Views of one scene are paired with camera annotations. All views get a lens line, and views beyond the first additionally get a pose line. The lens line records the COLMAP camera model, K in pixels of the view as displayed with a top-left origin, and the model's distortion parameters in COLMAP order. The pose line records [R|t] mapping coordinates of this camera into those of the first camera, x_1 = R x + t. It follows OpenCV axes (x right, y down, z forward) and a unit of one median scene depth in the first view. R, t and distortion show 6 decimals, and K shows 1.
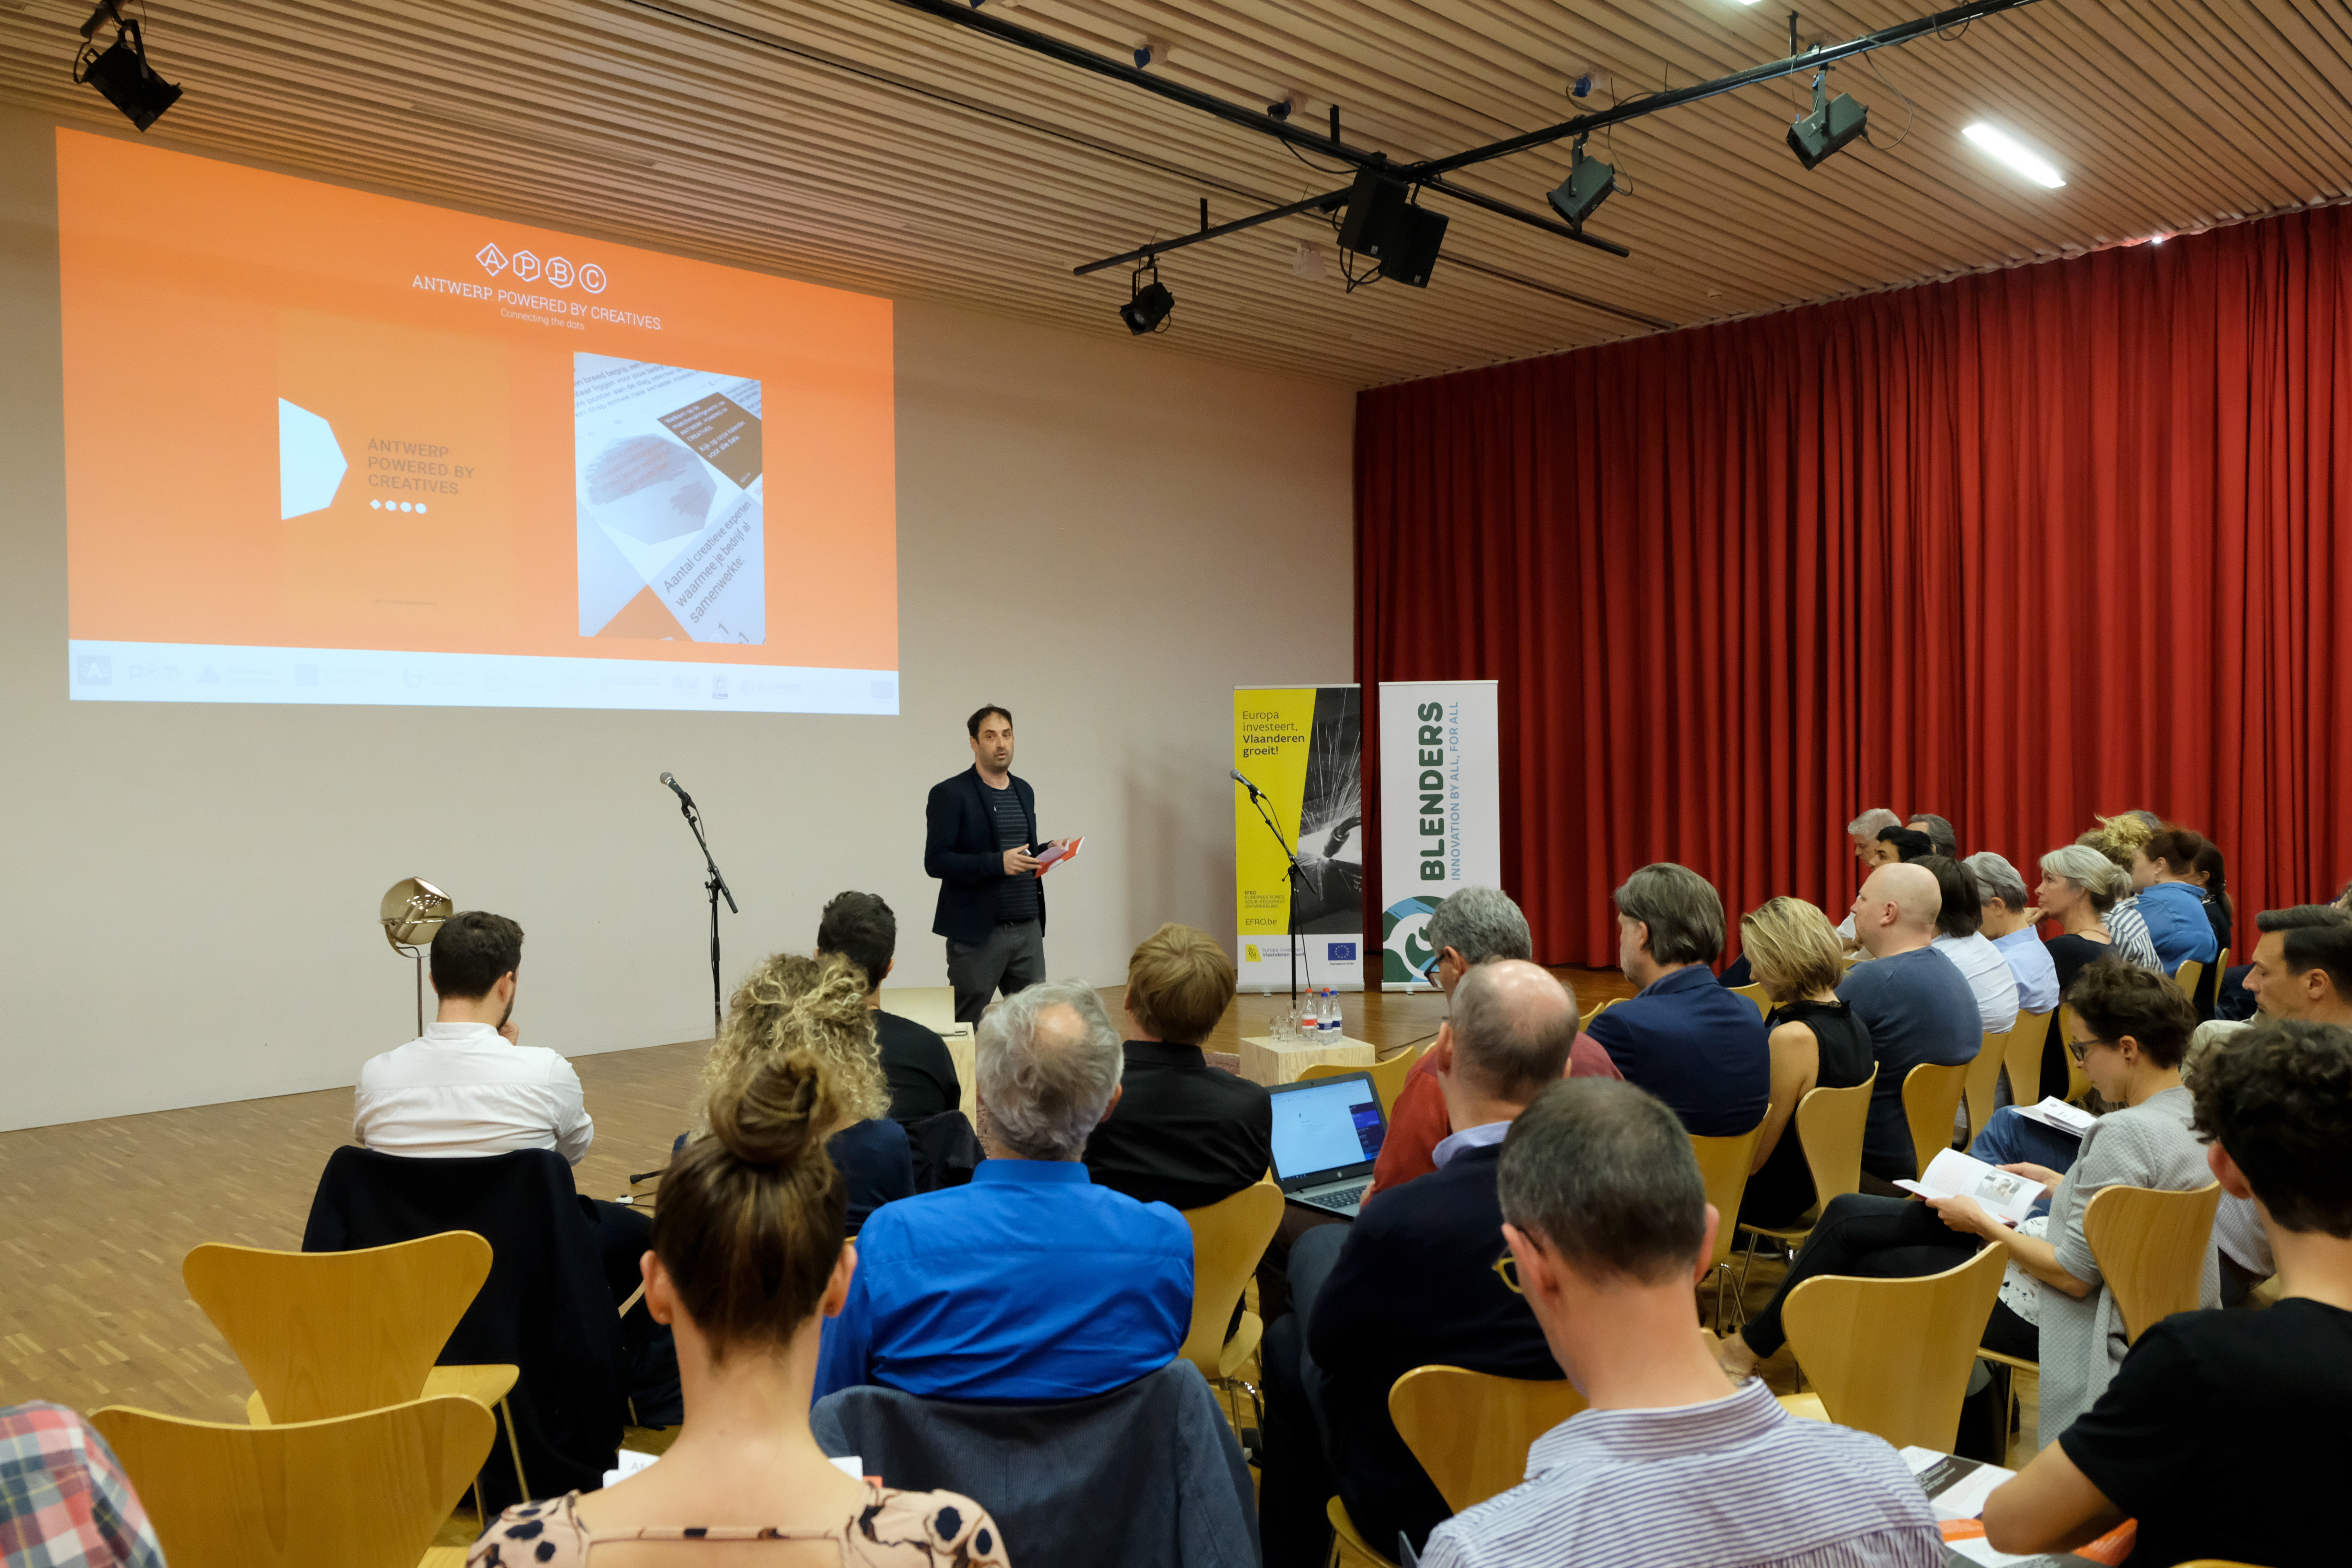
lens RADIAL K [[1849.7, 0, 1176.9], [0, 1849.7, 781.6], [0, 0, 1]] dist [-0.004340, -0.000796]
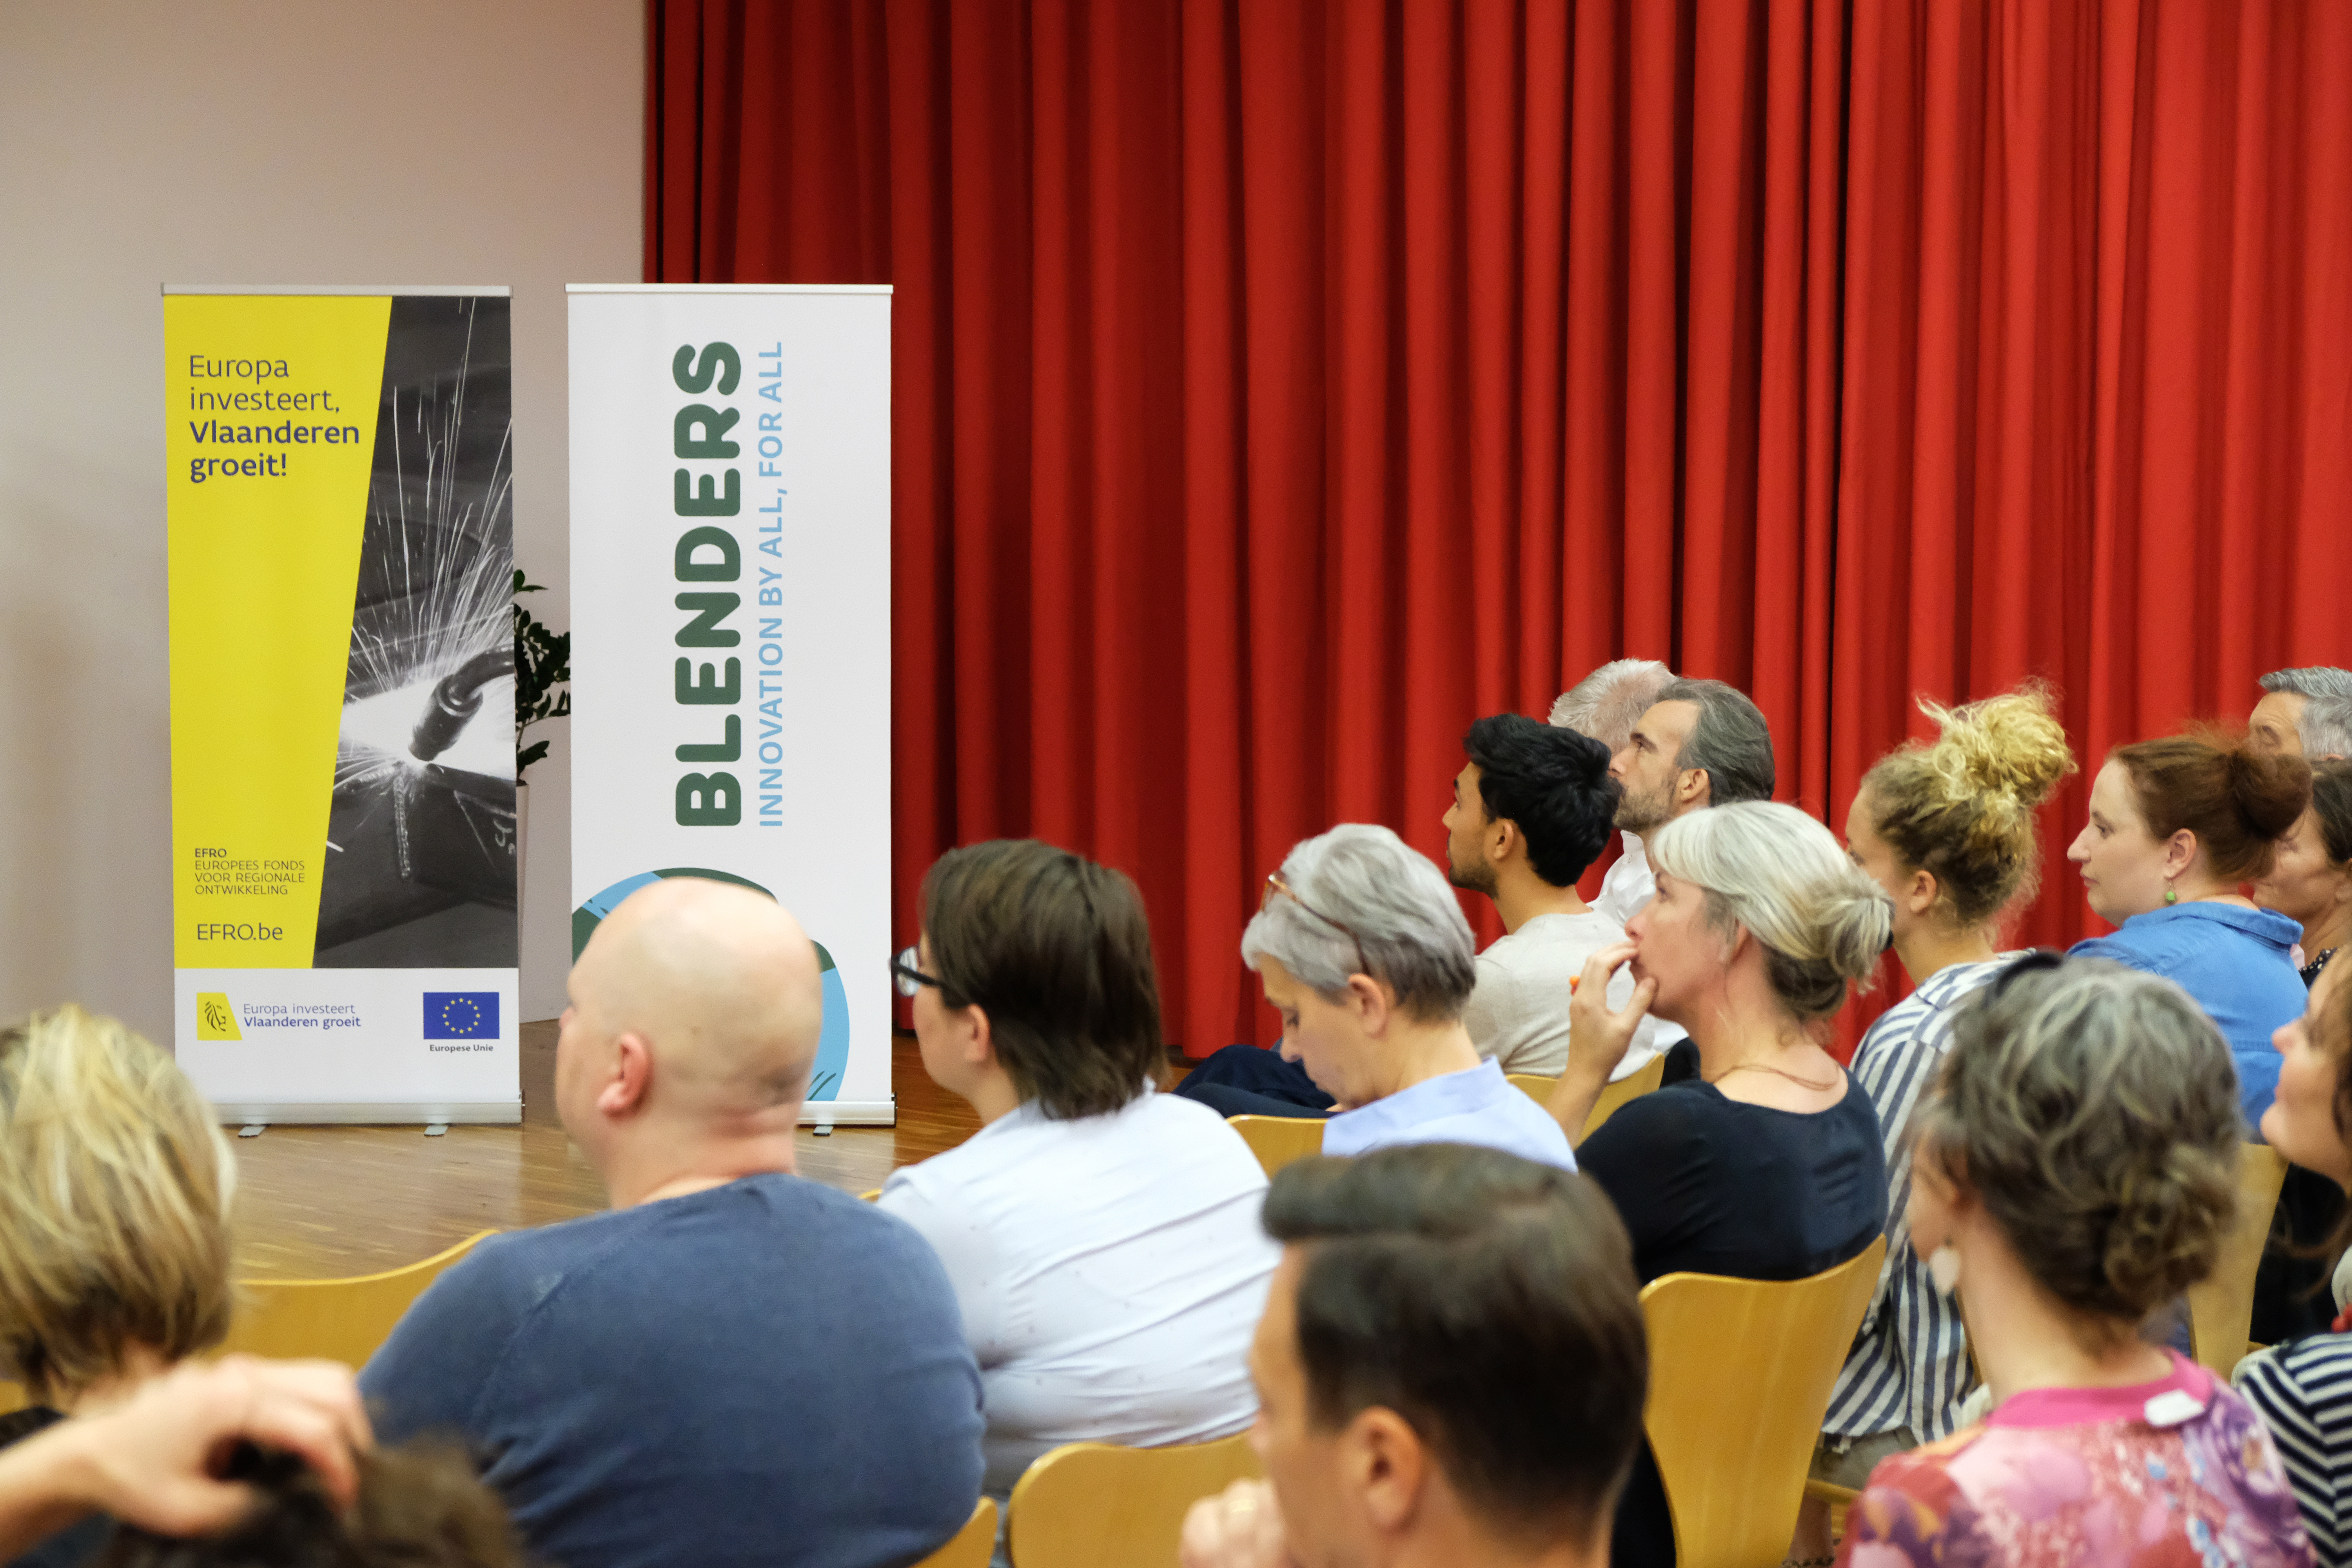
lens RADIAL K [[4254.3, 0, 1176.2], [0, 4254.3, 787.5], [0, 0, 1]] dist [0.050328, 0.000000]
pose [[0.998290, 0.013800, 0.056805, 0.183091], [-0.016989, 0.998284, 0.056043, -0.003542], [-0.055934, -0.056912, 0.996811, 0.147796]]
